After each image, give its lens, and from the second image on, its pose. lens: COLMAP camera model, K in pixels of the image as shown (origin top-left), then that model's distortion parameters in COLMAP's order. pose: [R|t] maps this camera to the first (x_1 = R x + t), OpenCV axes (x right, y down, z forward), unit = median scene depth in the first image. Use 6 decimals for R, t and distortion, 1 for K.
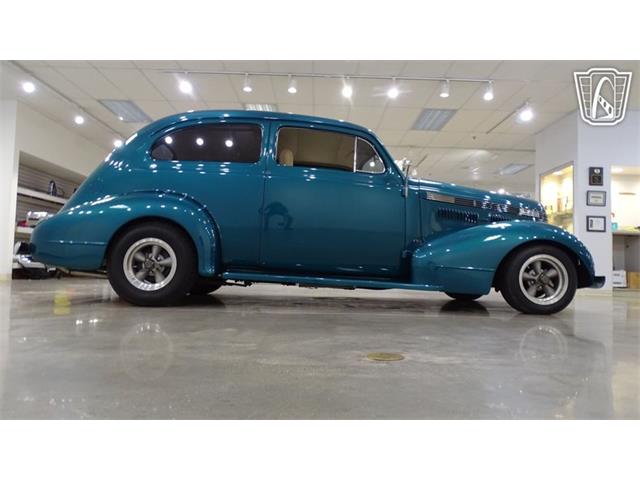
lens RADIAL K [[453.2, 0, 321.6], [0, 453.2, 238.9], [0, 0, 1]] dist [-0.001632, 0.002669]
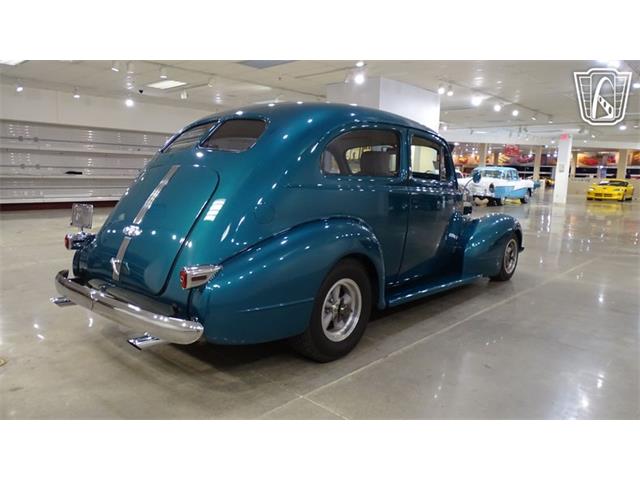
lens RADIAL K [[453.2, 0, 321.6], [0, 453.2, 238.9], [0, 0, 1]] dist [-0.001632, 0.002669]
pose [[0.693744, -0.111547, 0.711531, -0.886646], [-0.057414, 0.976224, 0.209022, -0.217748], [-0.717929, -0.185859, 0.670845, 0.454692]]
